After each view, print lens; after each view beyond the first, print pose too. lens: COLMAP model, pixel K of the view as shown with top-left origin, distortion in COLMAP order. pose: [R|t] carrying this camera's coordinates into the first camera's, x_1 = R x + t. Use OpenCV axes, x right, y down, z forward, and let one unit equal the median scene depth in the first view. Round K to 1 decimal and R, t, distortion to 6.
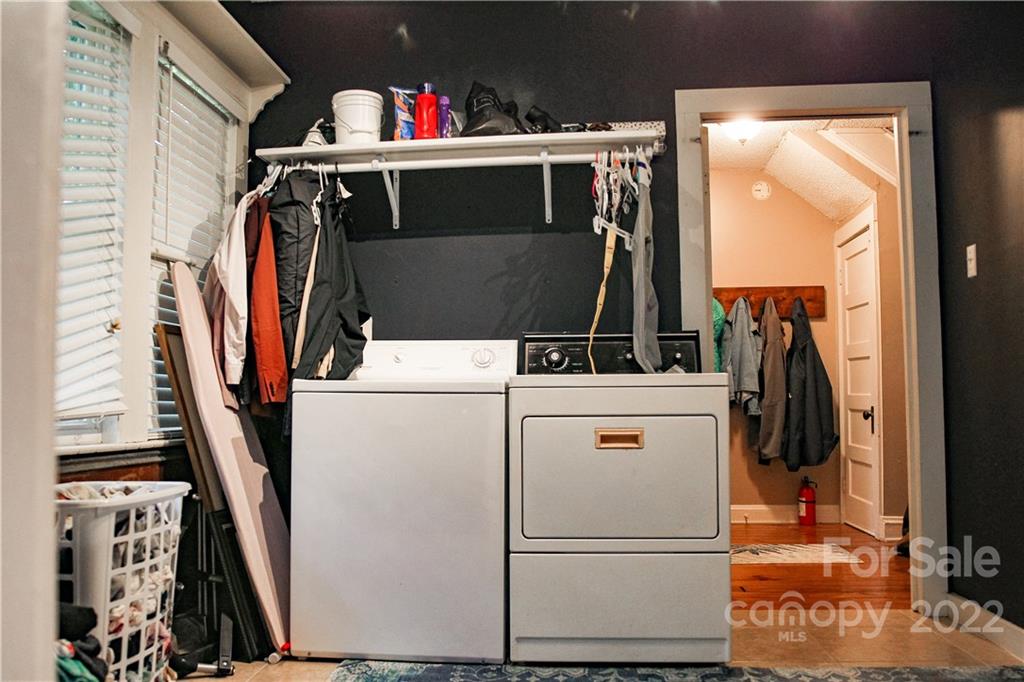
lens RADIAL K [[900.8, 0, 506.1], [0, 900.8, 345.1], [0, 0, 1]] dist [-0.110976, 0.093421]
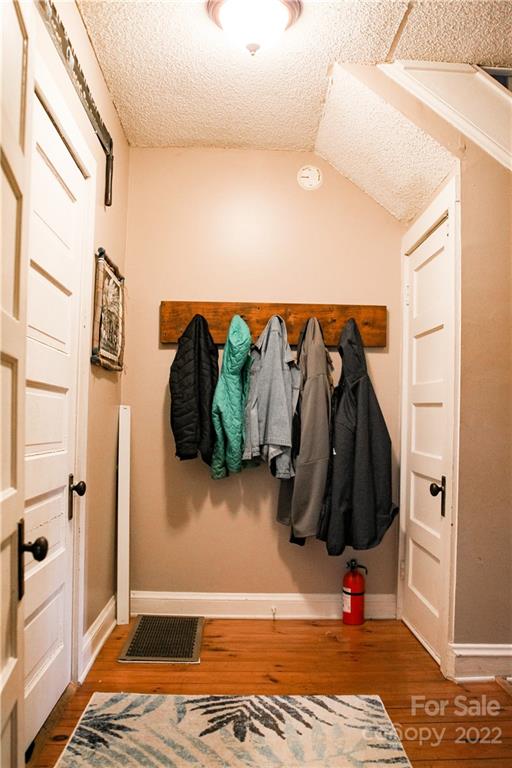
lens RADIAL K [[675.6, 0, 257.9], [0, 675.6, 385.1], [0, 0, 1]] dist [-0.110976, 0.093421]
pose [[0.991383, 0.030371, 0.127423, 0.182845], [-0.031979, 0.999432, 0.010592, -0.001964], [-0.127029, -0.014576, 0.991792, 0.456402]]
